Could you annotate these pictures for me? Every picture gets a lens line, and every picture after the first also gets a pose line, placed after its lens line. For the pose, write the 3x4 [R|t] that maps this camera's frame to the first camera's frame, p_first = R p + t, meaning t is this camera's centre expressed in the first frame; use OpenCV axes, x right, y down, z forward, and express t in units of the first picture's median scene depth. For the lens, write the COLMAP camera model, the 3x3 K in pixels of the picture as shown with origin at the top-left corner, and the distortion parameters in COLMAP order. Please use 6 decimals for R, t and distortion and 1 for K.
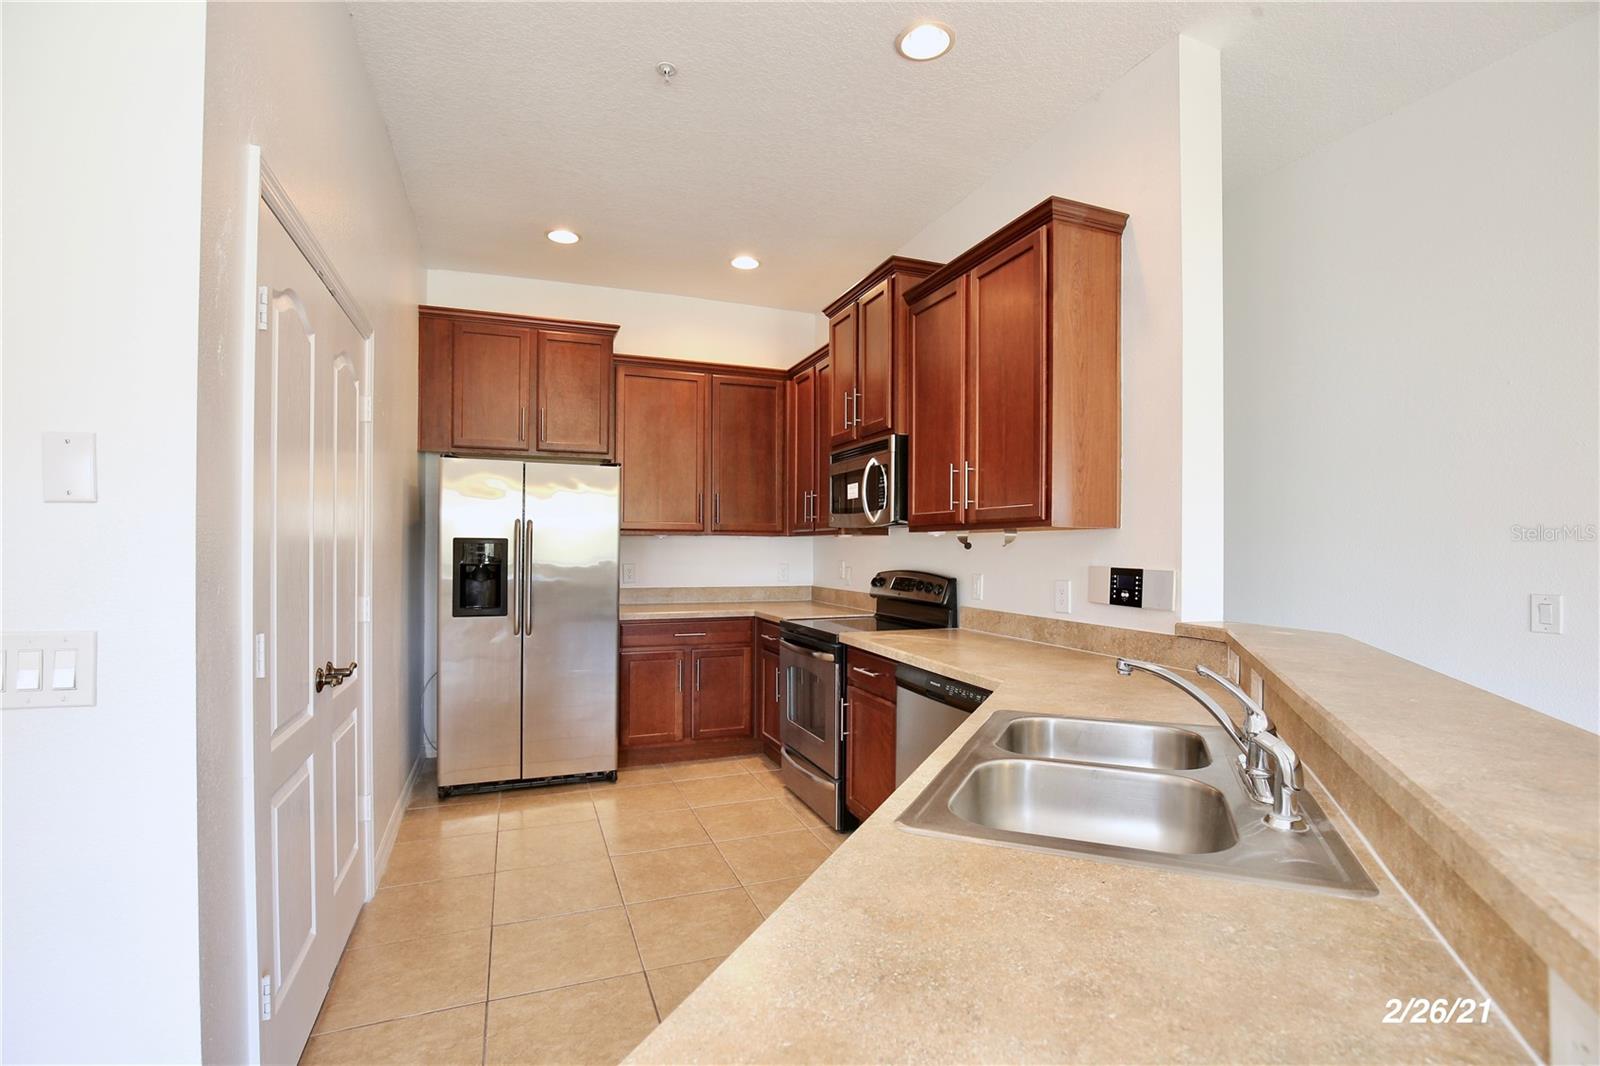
lens RADIAL K [[744.5, 0, 800.2], [0, 744.5, 548.4], [0, 0, 1]] dist [-0.026626, 0.000524]
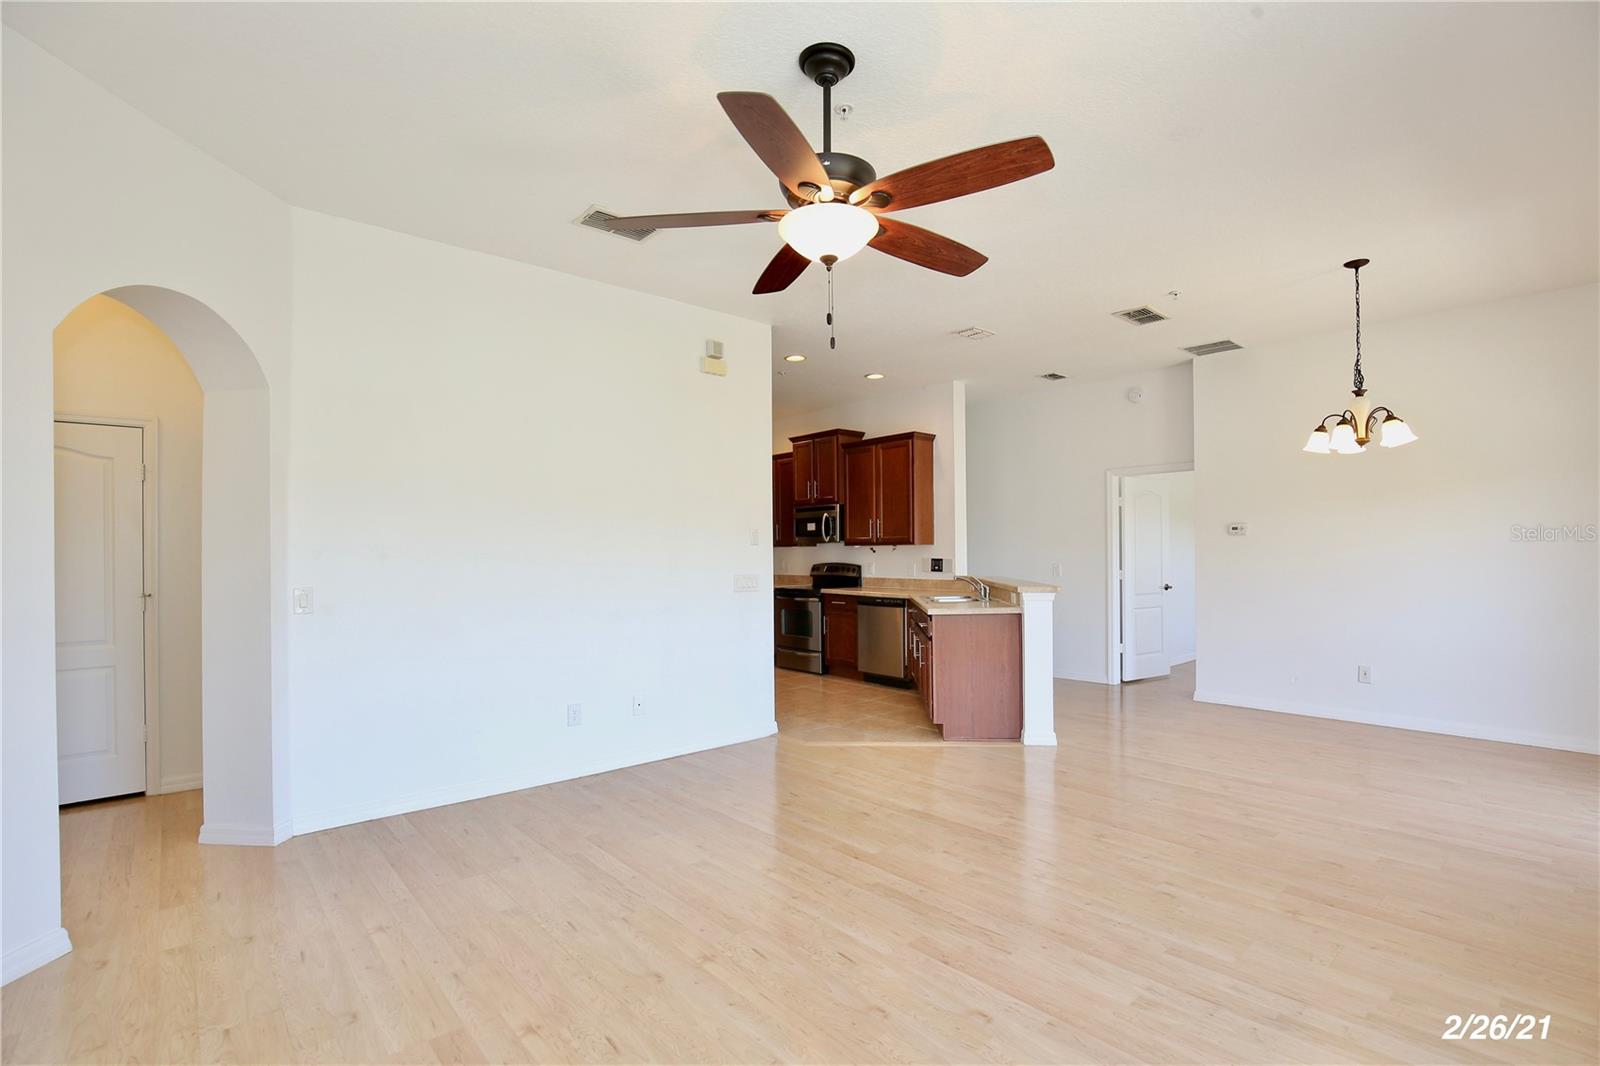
lens RADIAL K [[744.5, 0, 800.2], [0, 744.5, 548.4], [0, 0, 1]] dist [-0.026626, 0.000524]
pose [[0.937190, -0.011443, 0.348631, -0.810649], [0.013238, 0.999909, -0.002766, -0.008983], [-0.348567, 0.007207, 0.937256, -1.160750]]
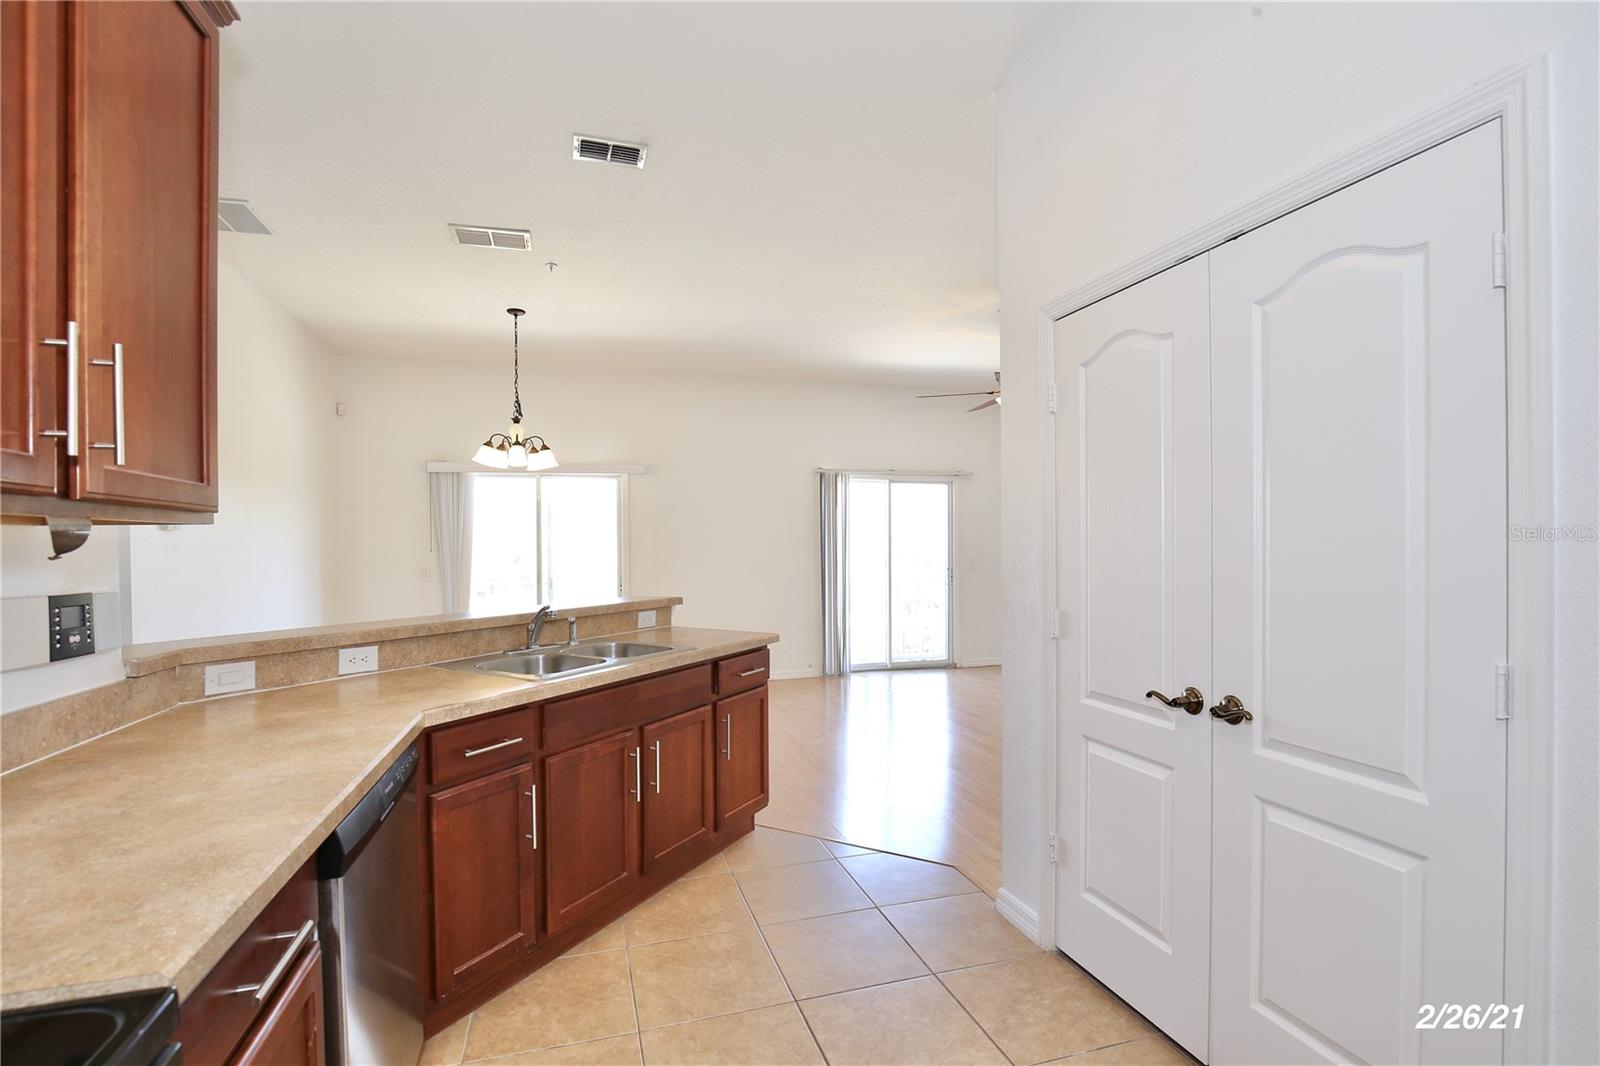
lens RADIAL K [[744.5, 0, 800.2], [0, 744.5, 548.4], [0, 0, 1]] dist [-0.026626, 0.000524]
pose [[-0.998069, 0.001418, 0.062099, -0.138328], [0.002078, 0.999942, 0.010552, -0.016892], [-0.062080, 0.010661, -0.998014, 1.191623]]
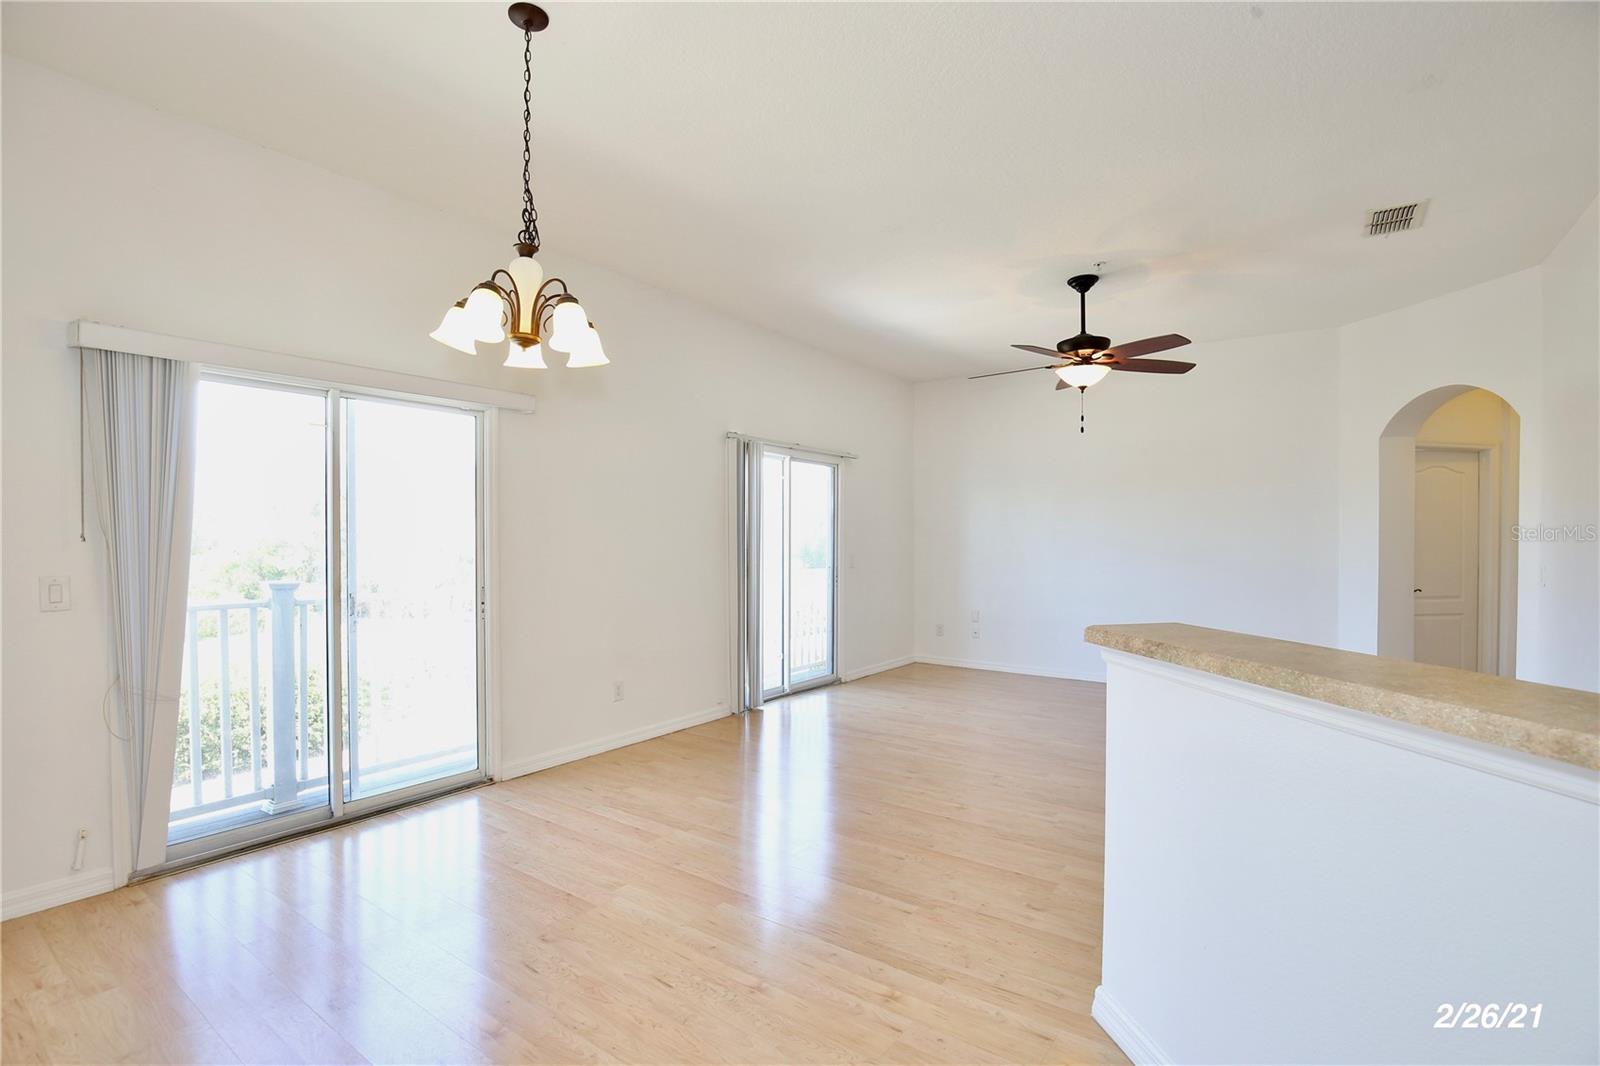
lens RADIAL K [[744.5, 0, 800.2], [0, 744.5, 548.4], [0, 0, 1]] dist [-0.026626, 0.000524]
pose [[-0.835983, -0.002652, -0.548749, 0.717663], [-0.011166, 0.999864, 0.012178, -0.000165], [0.548642, 0.016308, -0.835898, 0.422099]]
